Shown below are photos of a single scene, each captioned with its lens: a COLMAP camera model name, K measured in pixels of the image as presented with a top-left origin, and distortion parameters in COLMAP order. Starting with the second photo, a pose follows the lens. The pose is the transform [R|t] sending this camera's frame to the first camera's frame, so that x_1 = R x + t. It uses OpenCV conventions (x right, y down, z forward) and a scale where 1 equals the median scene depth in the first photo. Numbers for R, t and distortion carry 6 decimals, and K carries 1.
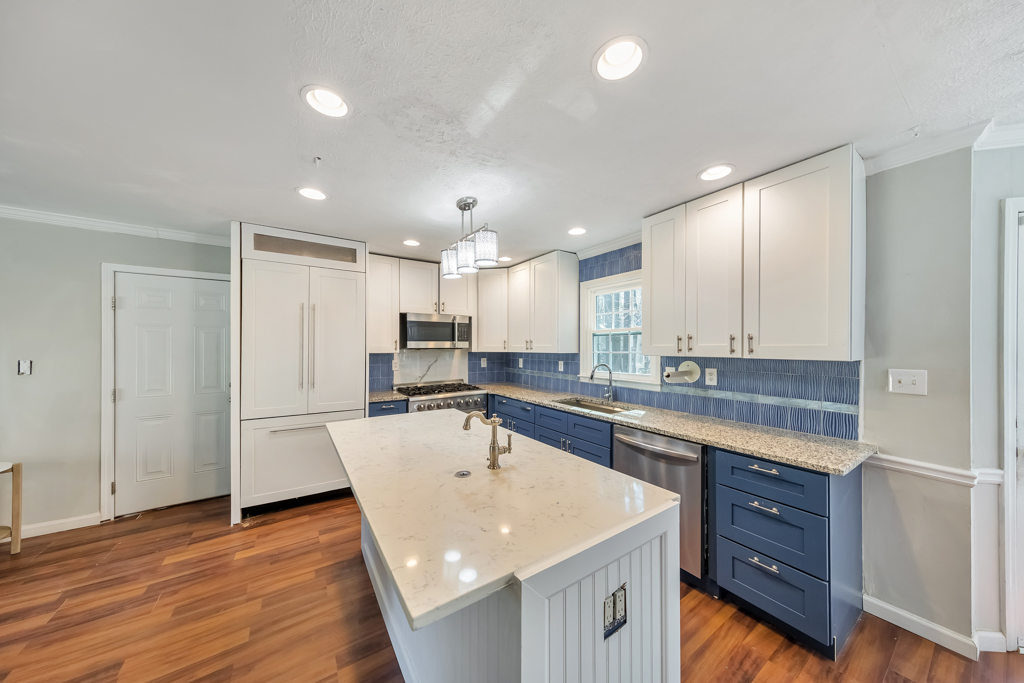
lens RADIAL K [[324.8, 0, 507.2], [0, 324.8, 347.7], [0, 0, 1]] dist [0.004407, -0.000080]
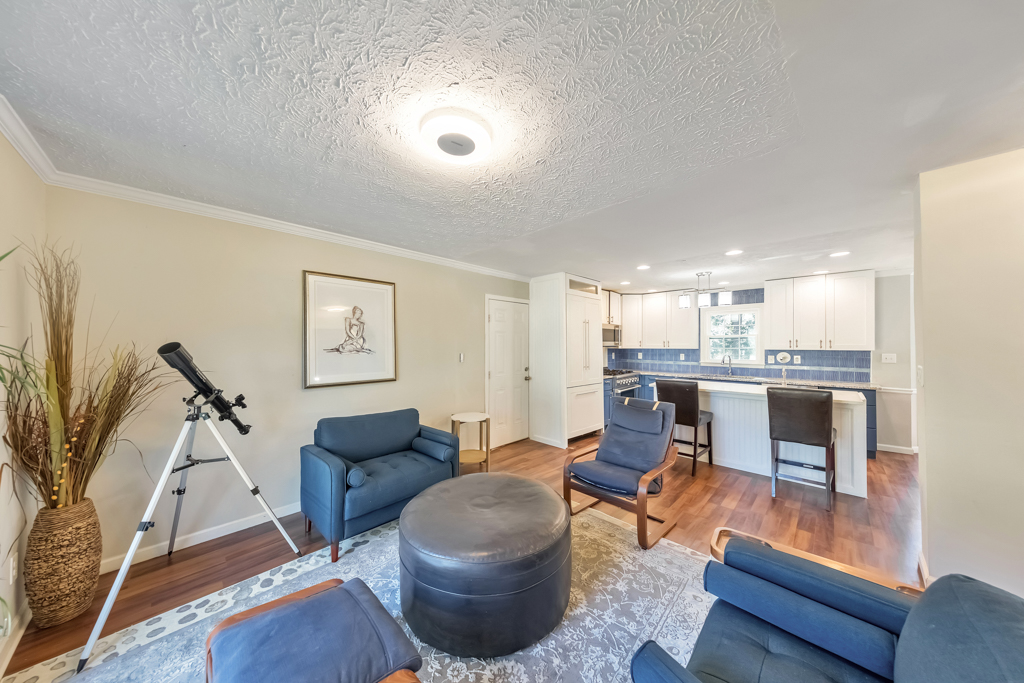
lens RADIAL K [[324.8, 0, 507.1], [0, 324.8, 346.8], [0, 0, 1]] dist [0.004407, -0.000080]
pose [[0.980495, -0.001904, 0.196536, -1.519674], [0.001384, 0.999995, 0.002781, 0.000267], [-0.196540, -0.002454, 0.980493, -0.640921]]
